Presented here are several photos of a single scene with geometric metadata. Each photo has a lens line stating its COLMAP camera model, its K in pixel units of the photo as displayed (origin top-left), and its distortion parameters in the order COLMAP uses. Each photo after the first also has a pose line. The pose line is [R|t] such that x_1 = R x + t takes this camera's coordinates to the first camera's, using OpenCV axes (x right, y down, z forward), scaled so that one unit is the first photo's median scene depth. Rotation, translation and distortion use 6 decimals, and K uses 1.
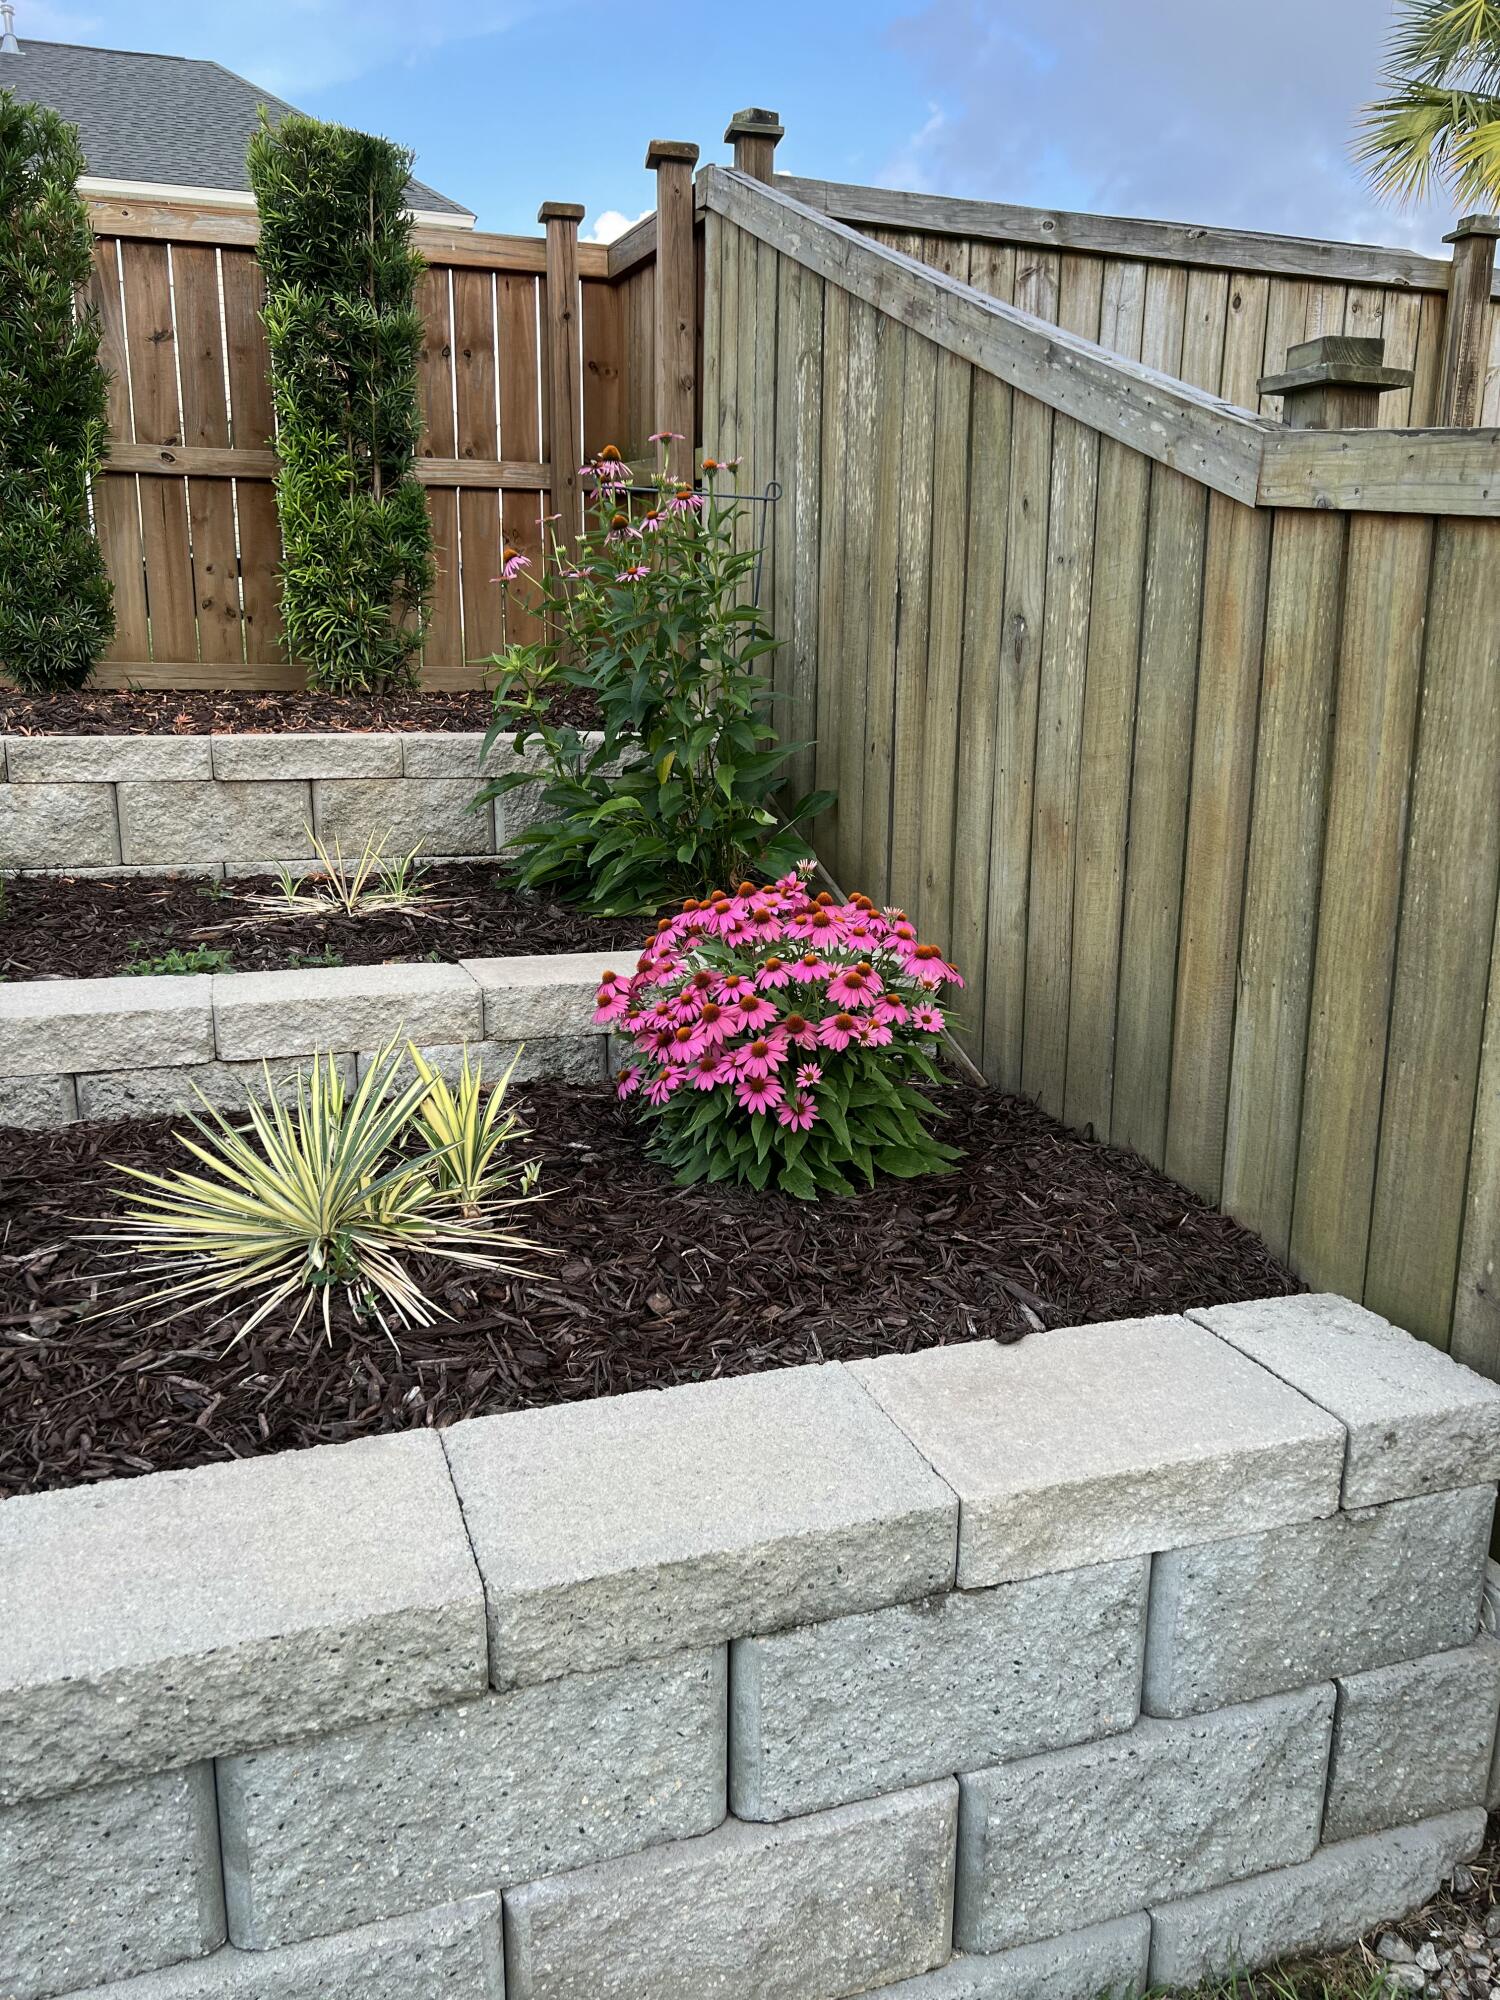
lens RADIAL K [[1480.3, 0, 750.2], [0, 1480.3, 1007.5], [0, 0, 1]] dist [0.043228, -0.062155]
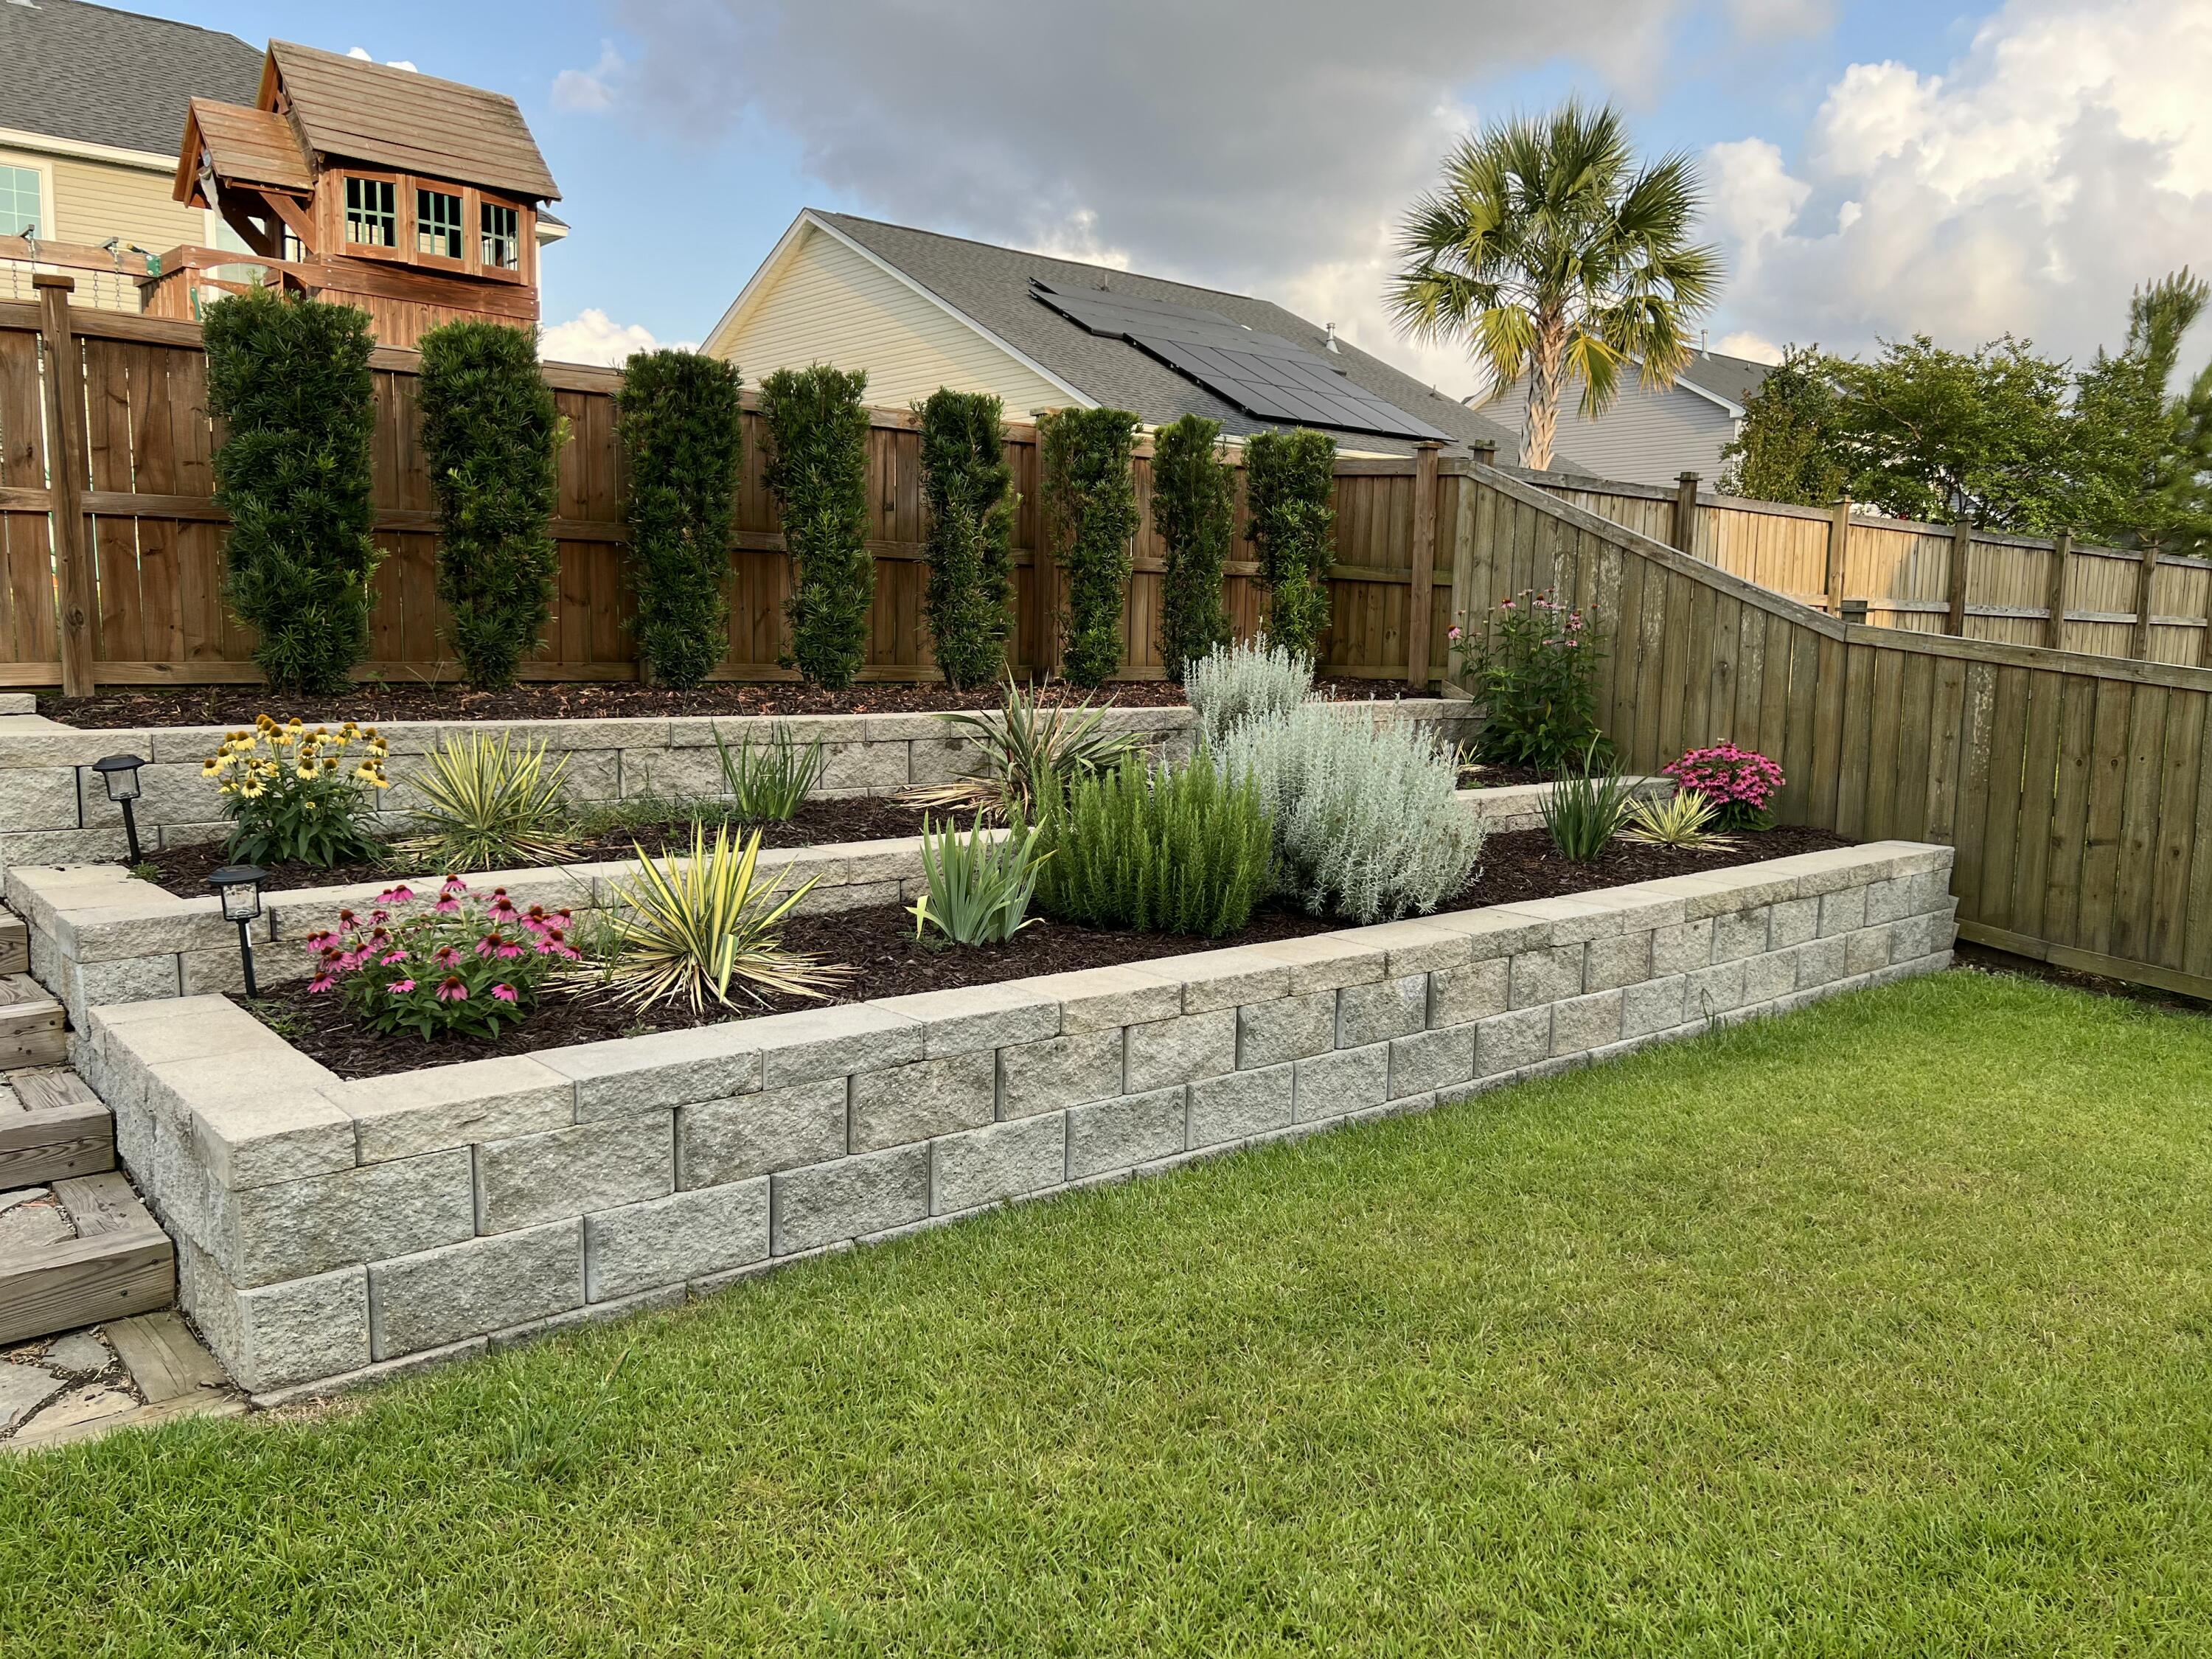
lens RADIAL K [[1637.2, 0, 1107.0], [0, 1637.2, 822.9], [0, 0, 1]] dist [0.043228, -0.062155]
pose [[0.923473, -0.032555, 0.382281, -2.354233], [0.070556, 0.993810, -0.085809, 0.273906], [-0.377121, 0.106214, 0.920053, -1.646655]]
